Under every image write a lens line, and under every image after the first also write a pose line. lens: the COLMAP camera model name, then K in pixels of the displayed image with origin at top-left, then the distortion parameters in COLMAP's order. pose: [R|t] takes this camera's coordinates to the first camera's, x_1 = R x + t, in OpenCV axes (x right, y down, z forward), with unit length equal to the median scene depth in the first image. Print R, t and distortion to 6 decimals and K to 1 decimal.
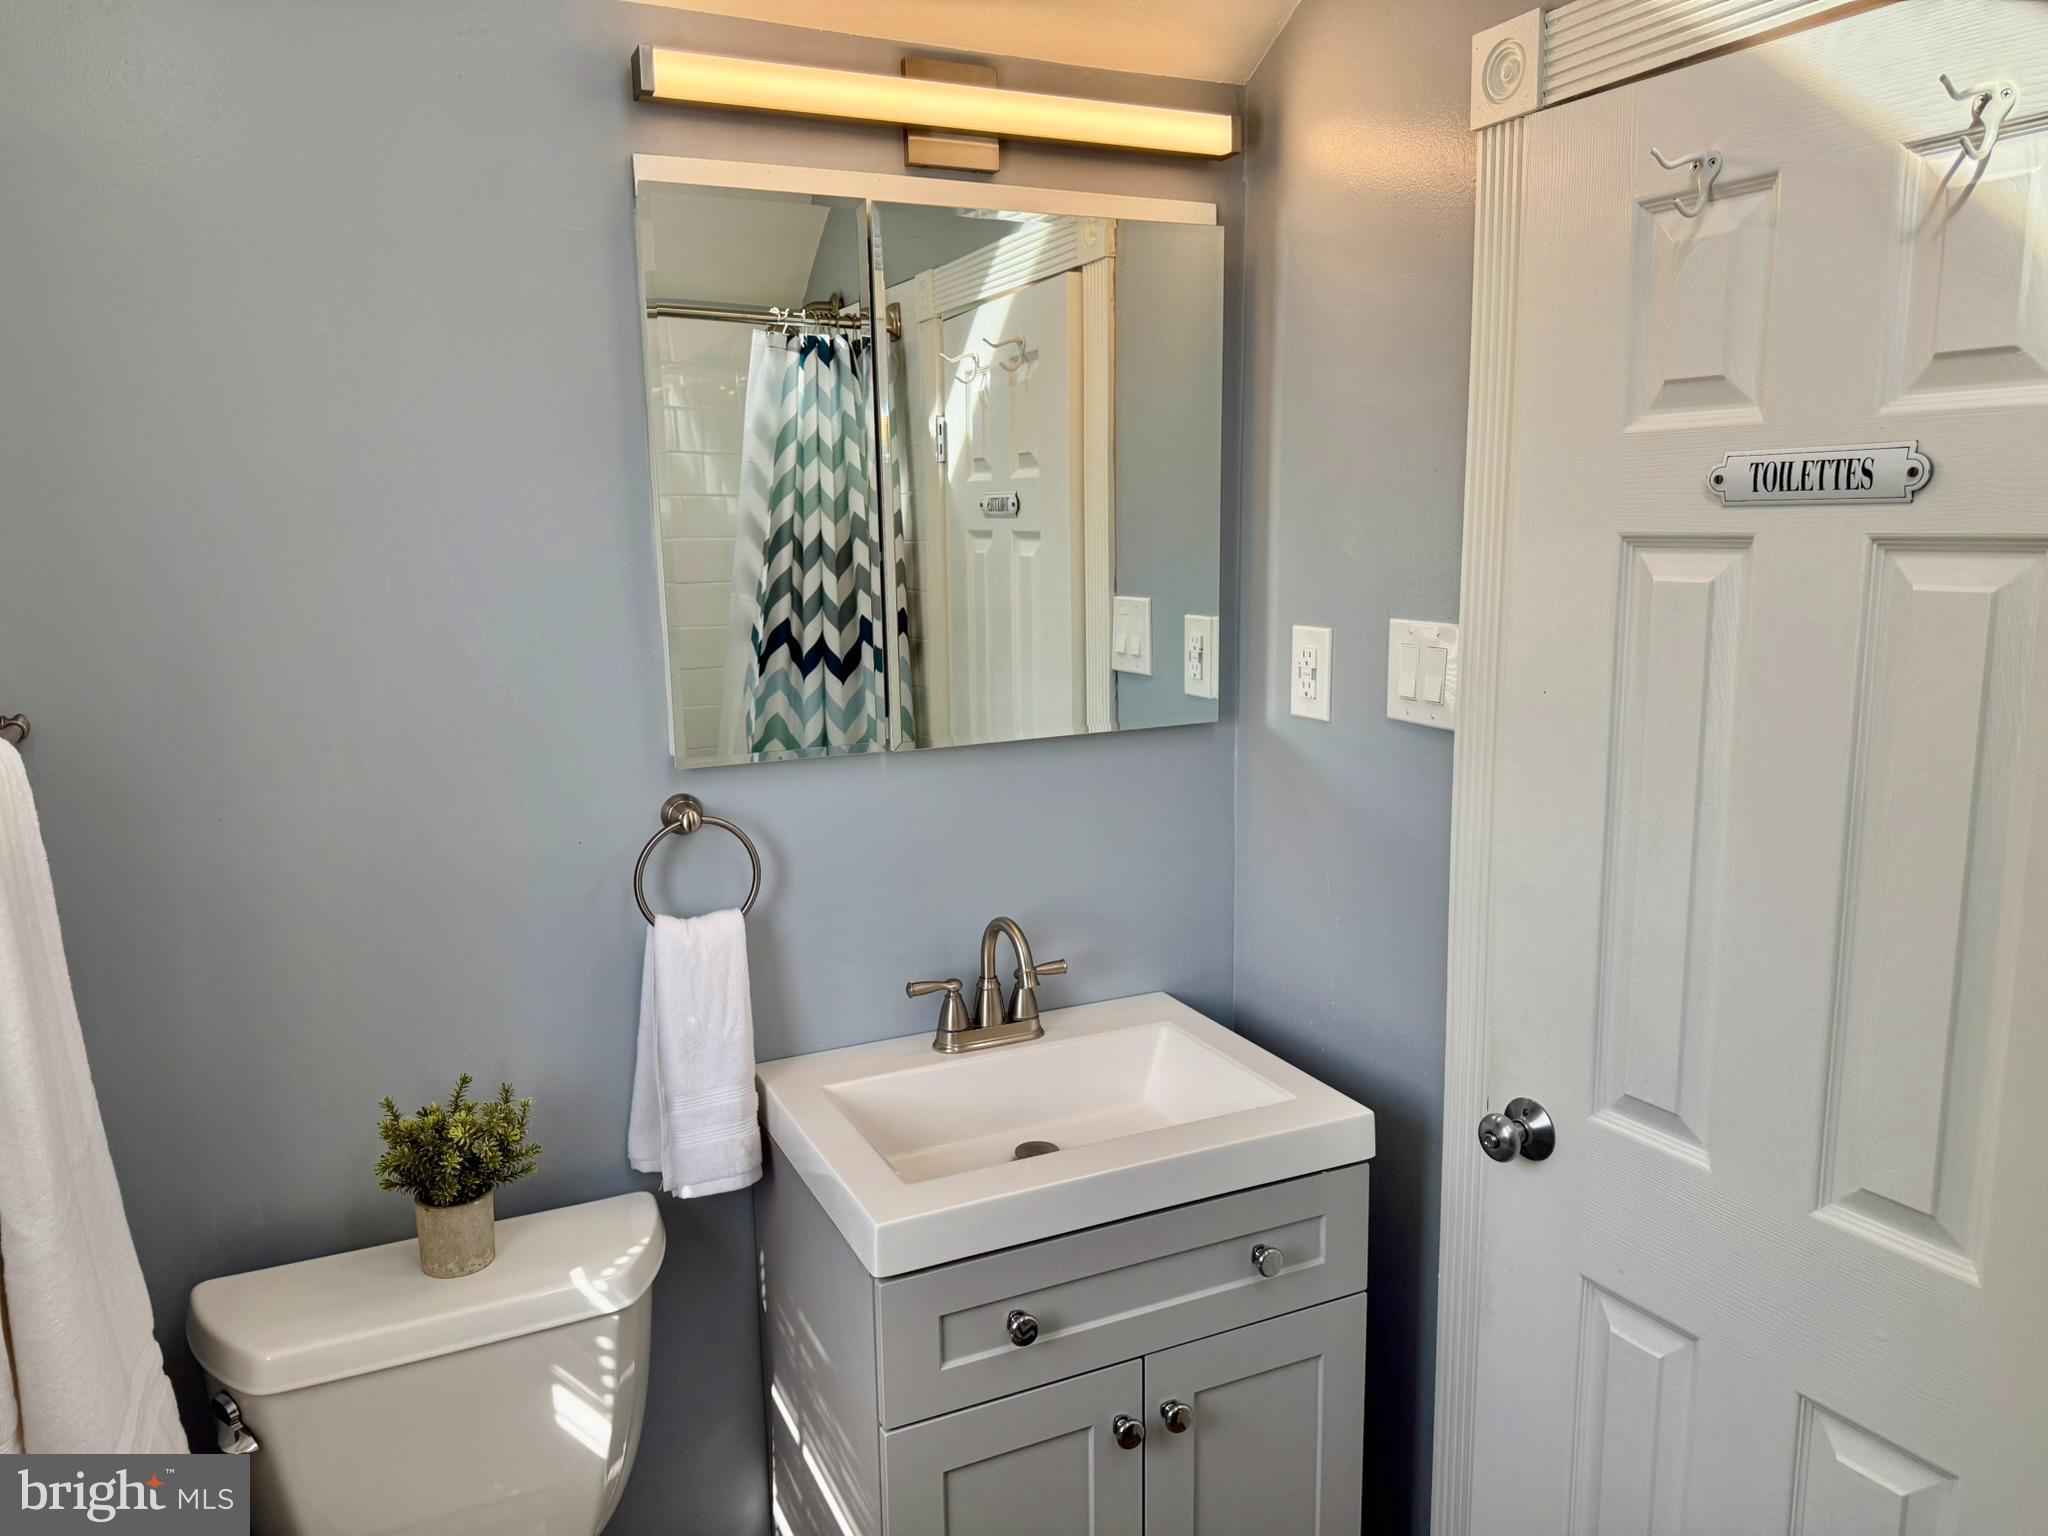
lens RADIAL K [[1435.4, 0, 1020.7], [0, 1435.4, 785.8], [0, 0, 1]] dist [0.066310, -0.083276]
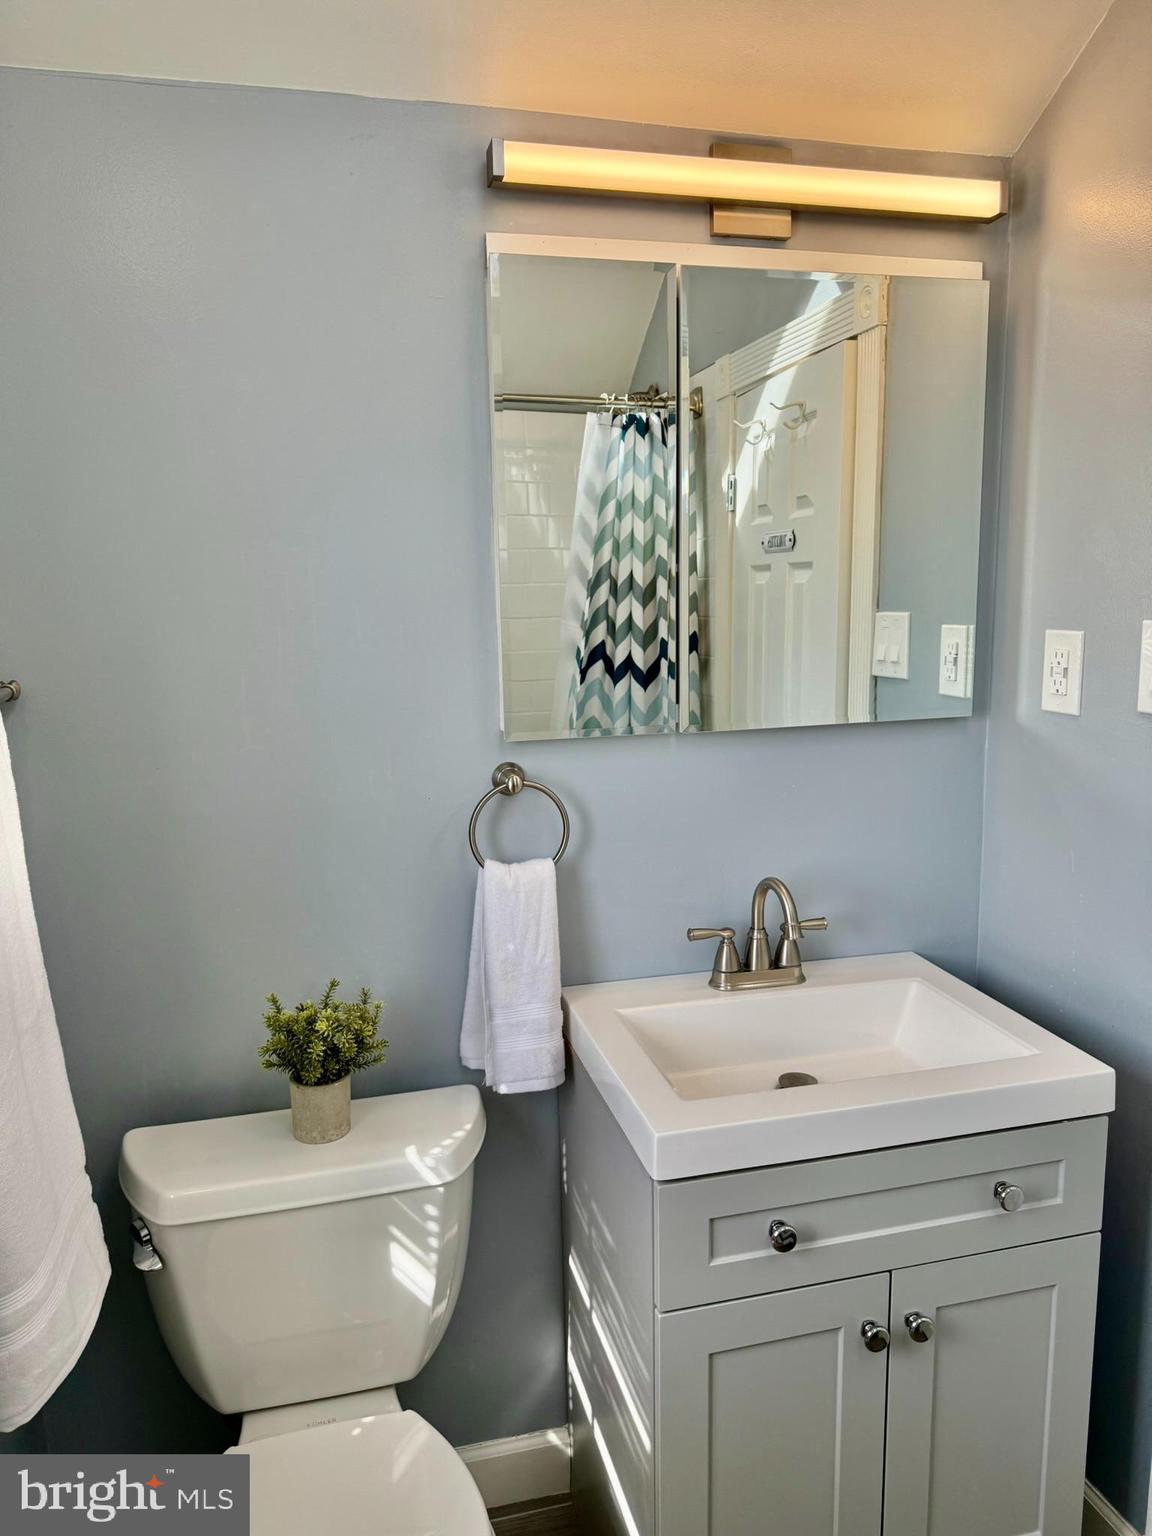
lens RADIAL K [[1076.6, 0, 571.5], [0, 1076.6, 781.4], [0, 0, 1]] dist [0.066310, -0.083276]
pose [[0.980999, 0.029461, -0.191764, -0.007188], [-0.030745, 0.999520, -0.003719, 0.022815], [0.191562, 0.009544, 0.981434, 0.110153]]
